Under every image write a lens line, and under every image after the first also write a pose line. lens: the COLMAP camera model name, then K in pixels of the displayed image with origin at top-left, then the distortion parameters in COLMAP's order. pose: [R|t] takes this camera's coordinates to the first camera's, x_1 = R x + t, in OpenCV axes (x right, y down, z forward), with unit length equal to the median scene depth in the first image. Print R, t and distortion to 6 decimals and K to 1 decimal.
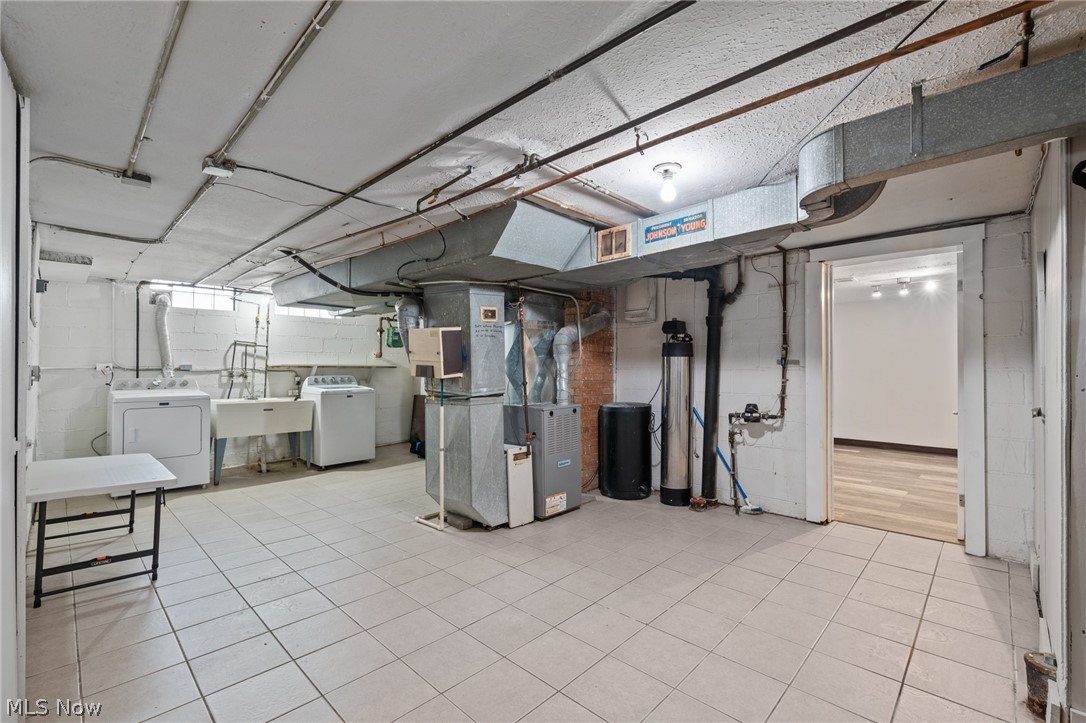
lens RADIAL K [[468.9, 0, 548.2], [0, 468.9, 359.4], [0, 0, 1]] dist [-0.000497, -0.000004]
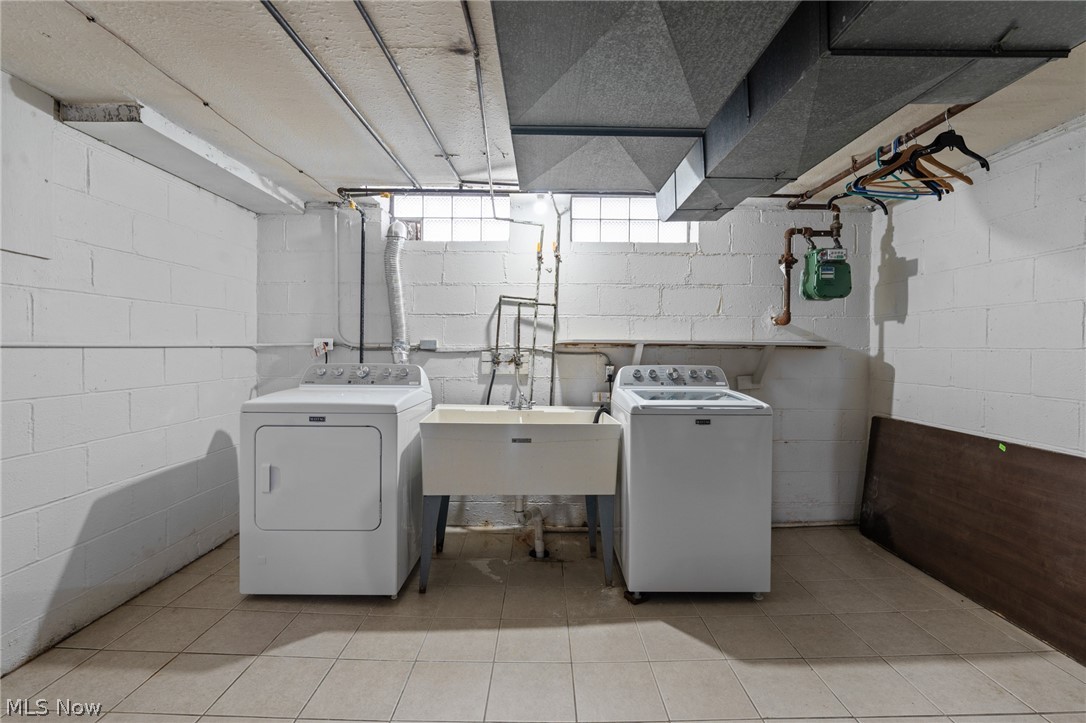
lens RADIAL K [[468.9, 0, 548.2], [0, 468.9, 359.4], [0, 0, 1]] dist [-0.000497, -0.000004]
pose [[0.696211, 0.020948, -0.717532, -0.236720], [0.005278, 0.999398, 0.034299, 0.014096], [0.717818, -0.027667, 0.695681, 0.640168]]
